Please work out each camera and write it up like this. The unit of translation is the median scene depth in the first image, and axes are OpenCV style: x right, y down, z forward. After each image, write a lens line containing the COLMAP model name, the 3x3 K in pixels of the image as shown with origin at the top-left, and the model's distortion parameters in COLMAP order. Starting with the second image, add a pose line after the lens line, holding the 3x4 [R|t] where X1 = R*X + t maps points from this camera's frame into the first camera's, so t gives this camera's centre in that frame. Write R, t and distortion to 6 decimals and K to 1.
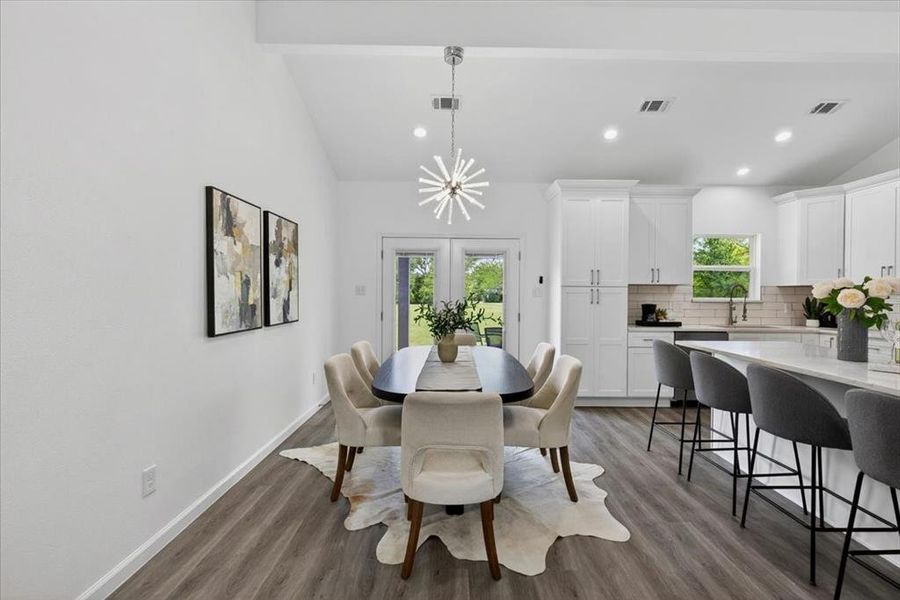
lens RADIAL K [[400.8, 0, 458.3], [0, 400.8, 298.4], [0, 0, 1]] dist [-0.004334, -0.000158]
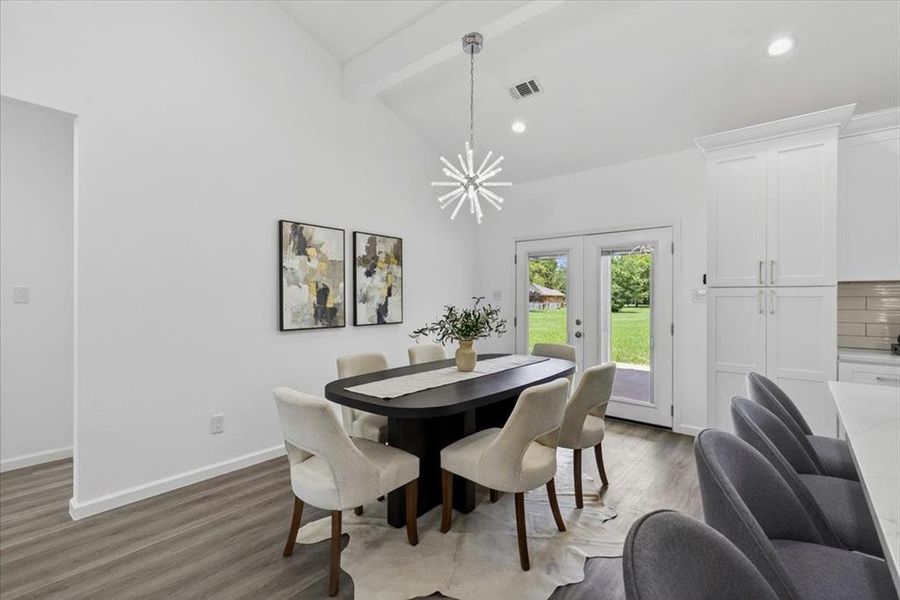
lens RADIAL K [[400.8, 0, 456.6], [0, 400.8, 300.8], [0, 0, 1]] dist [-0.004334, -0.000158]
pose [[0.766578, -0.001479, -0.642150, 0.459317], [-0.004974, 0.999954, -0.008240, 0.001568], [0.642132, 0.009511, 0.766535, 0.220048]]
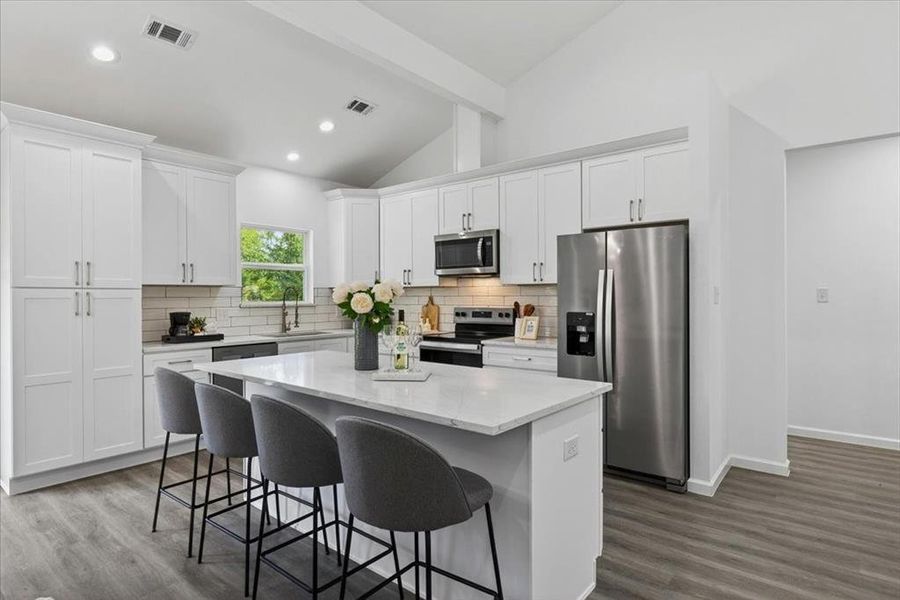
lens RADIAL K [[488.8, 0, 455.6], [0, 488.8, 296.7], [0, 0, 1]] dist [0.013951, 0.002752]
pose [[0.633823, -0.011110, 0.773398, 0.138210], [0.018280, 0.999833, -0.000618, -0.005681], [-0.773262, 0.014529, 0.633920, 0.062353]]
